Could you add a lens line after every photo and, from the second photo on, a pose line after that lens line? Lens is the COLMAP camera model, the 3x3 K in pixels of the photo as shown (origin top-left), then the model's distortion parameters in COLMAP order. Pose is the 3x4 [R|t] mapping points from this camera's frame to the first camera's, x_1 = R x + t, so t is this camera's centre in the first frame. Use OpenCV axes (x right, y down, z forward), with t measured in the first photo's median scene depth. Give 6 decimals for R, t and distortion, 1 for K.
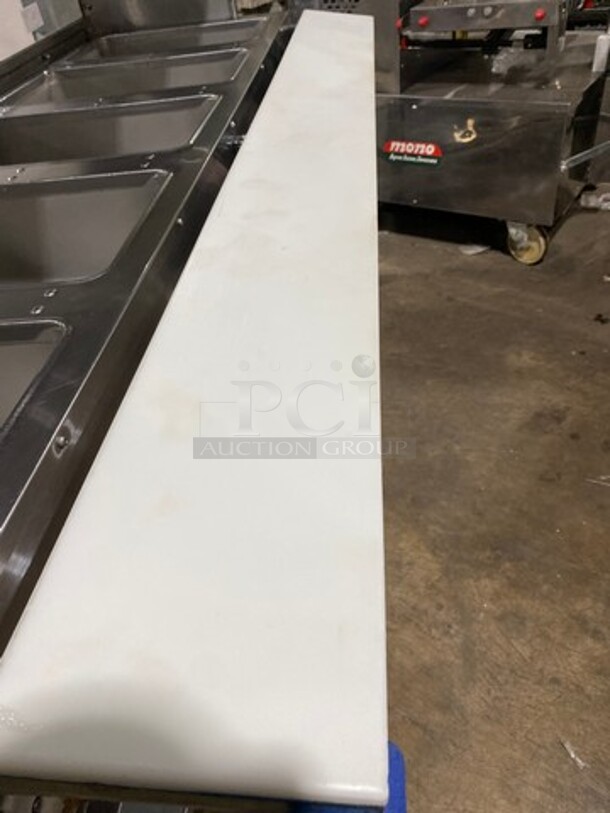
lens RADIAL K [[620.7, 0, 303.1], [0, 620.7, 382.4], [0, 0, 1]] dist [-0.007750, -0.004166]
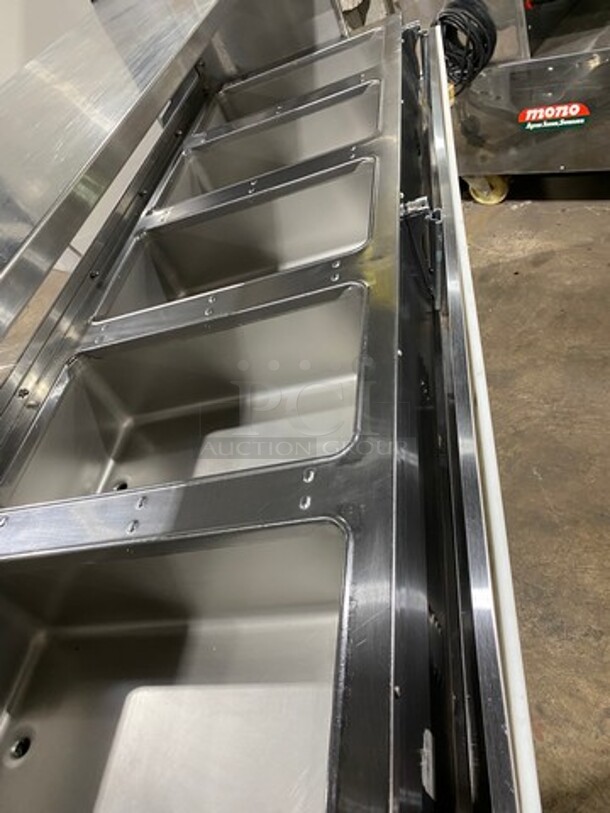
lens RADIAL K [[608.1, 0, 306.0], [0, 608.1, 380.3], [0, 0, 1]] dist [0.007071, 0.003919]
pose [[0.963541, -0.170070, -0.206552, -0.056514], [0.185185, 0.981104, 0.056047, -0.110568], [0.193117, -0.092254, 0.976829, 0.015702]]
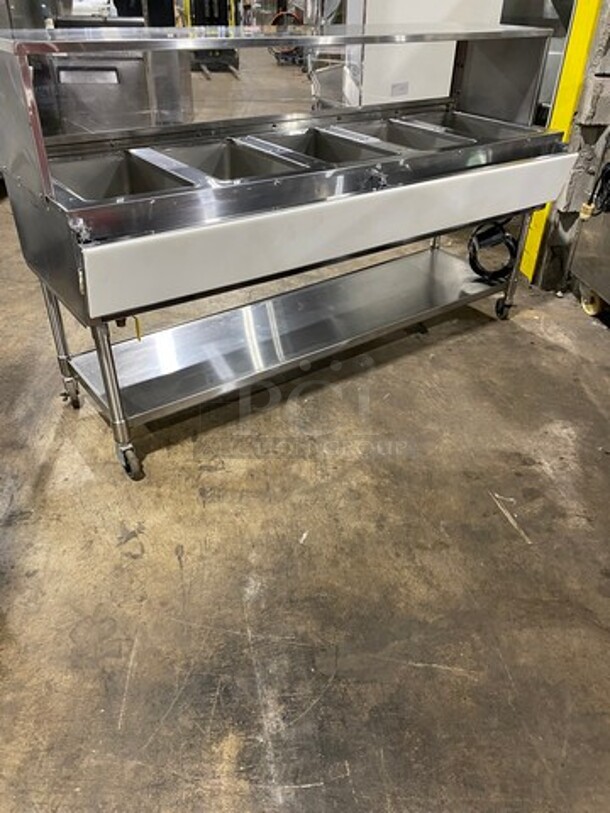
lens RADIAL K [[608.1, 0, 306.0], [0, 608.1, 380.3], [0, 0, 1]] dist [0.007071, 0.003919]
pose [[0.649597, 0.508999, -0.564751, 0.554713], [-0.545630, 0.829402, 0.119920, 0.009931], [0.529445, 0.230246, 0.816502, -0.237081]]
